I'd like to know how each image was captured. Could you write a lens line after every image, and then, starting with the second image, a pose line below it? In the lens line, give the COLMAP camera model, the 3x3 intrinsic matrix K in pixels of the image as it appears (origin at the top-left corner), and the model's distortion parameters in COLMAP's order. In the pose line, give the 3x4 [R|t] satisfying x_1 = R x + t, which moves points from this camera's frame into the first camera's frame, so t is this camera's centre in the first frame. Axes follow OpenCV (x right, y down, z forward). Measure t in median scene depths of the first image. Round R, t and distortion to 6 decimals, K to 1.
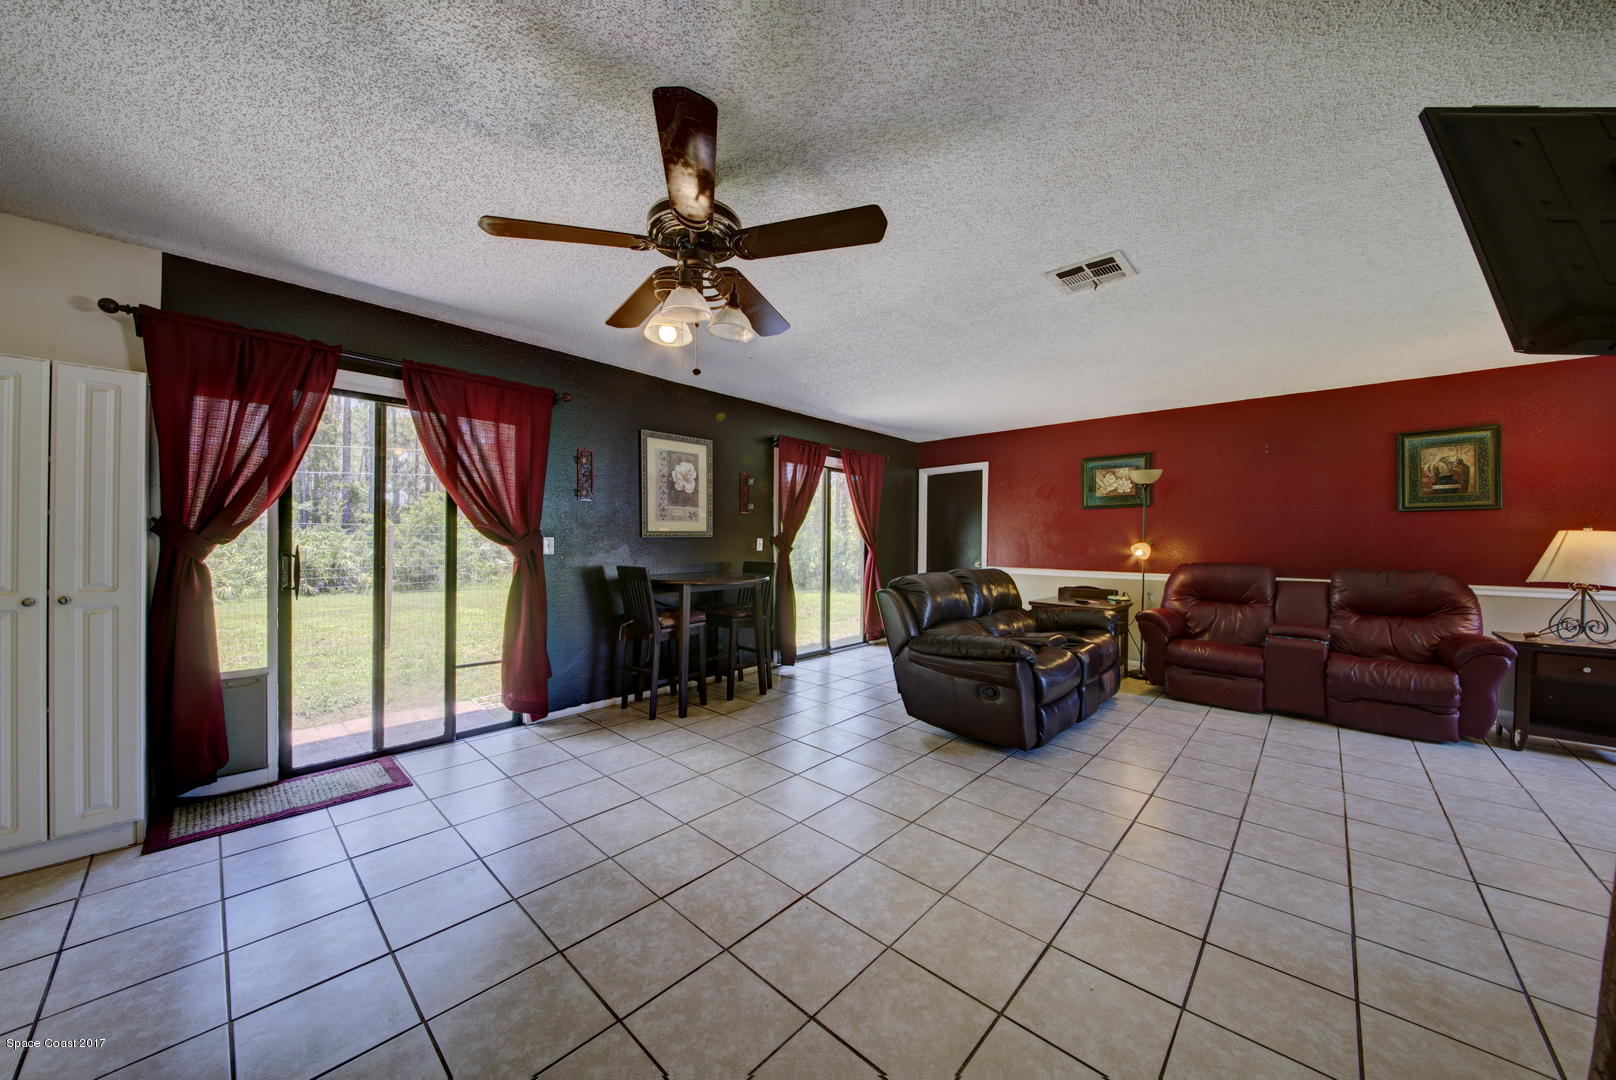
lens RADIAL K [[544.2, 0, 808.0], [0, 544.2, 540.0], [0, 0, 1]] dist [-0.017620, -0.000074]
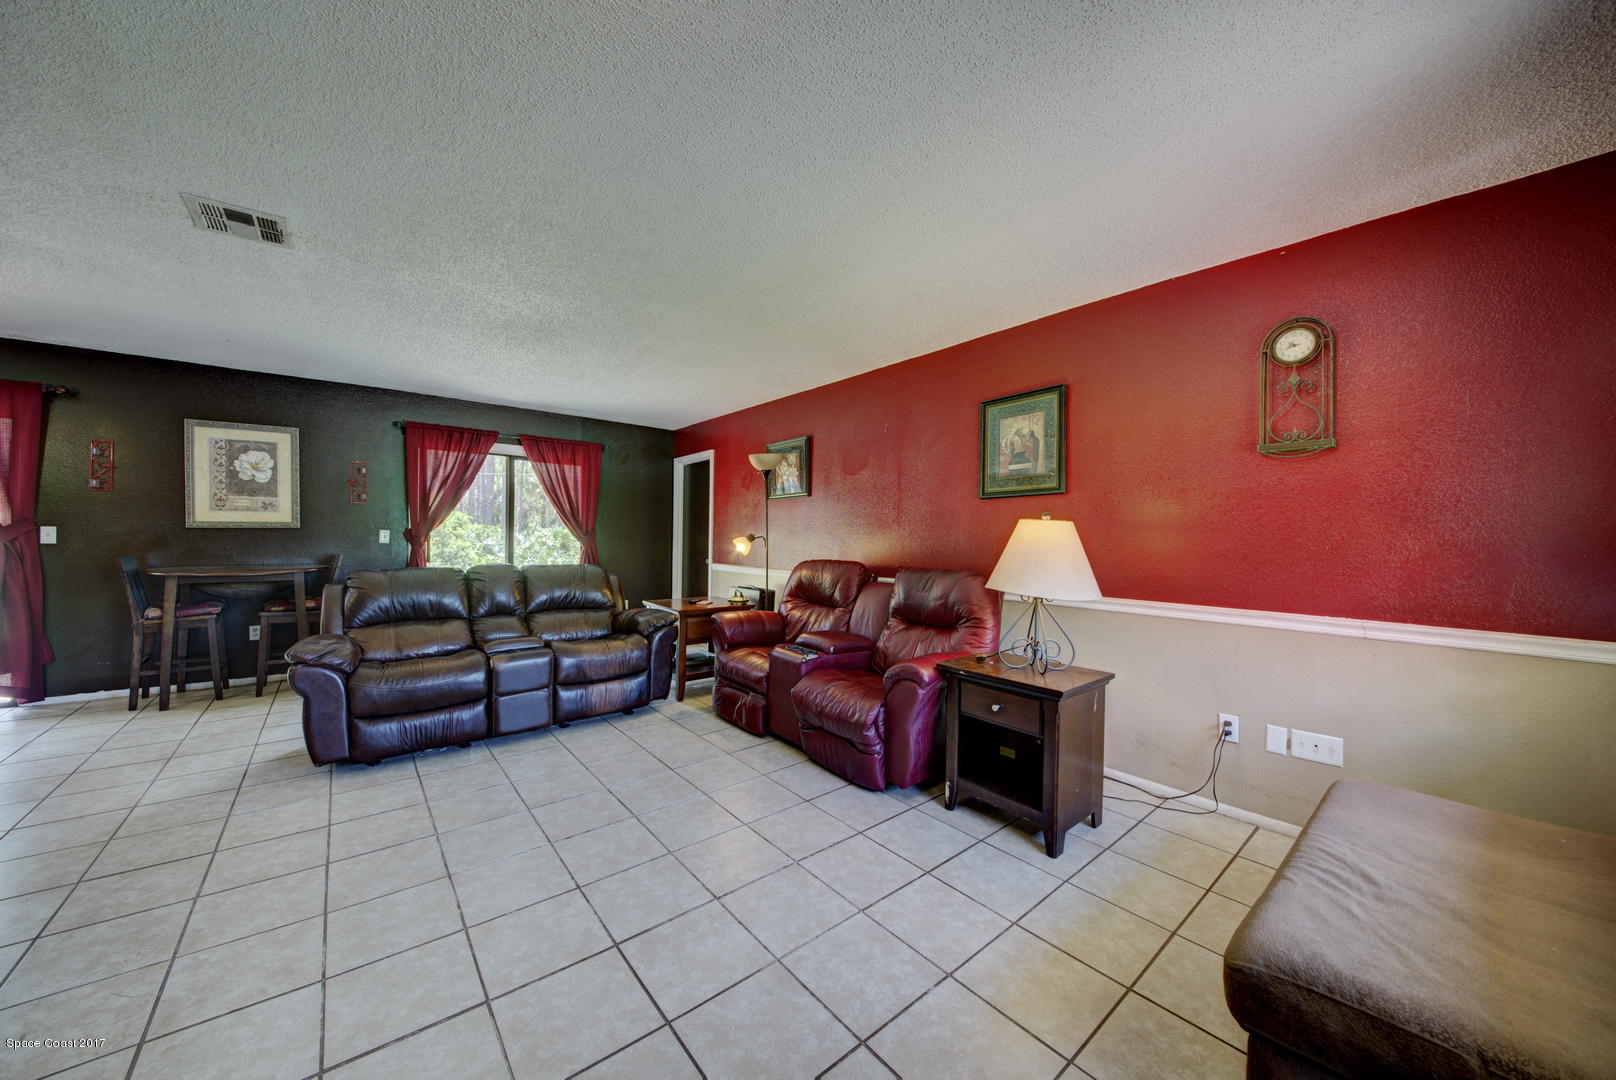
lens RADIAL K [[550.4, 0, 808.0], [0, 550.4, 540.0], [0, 0, 1]] dist [0.051597, -0.025124]
pose [[0.991689, 0.005969, -0.128517, 0.896294], [-0.005366, 0.999973, 0.005042, 0.005842], [0.128544, -0.004311, 0.991694, 0.125957]]
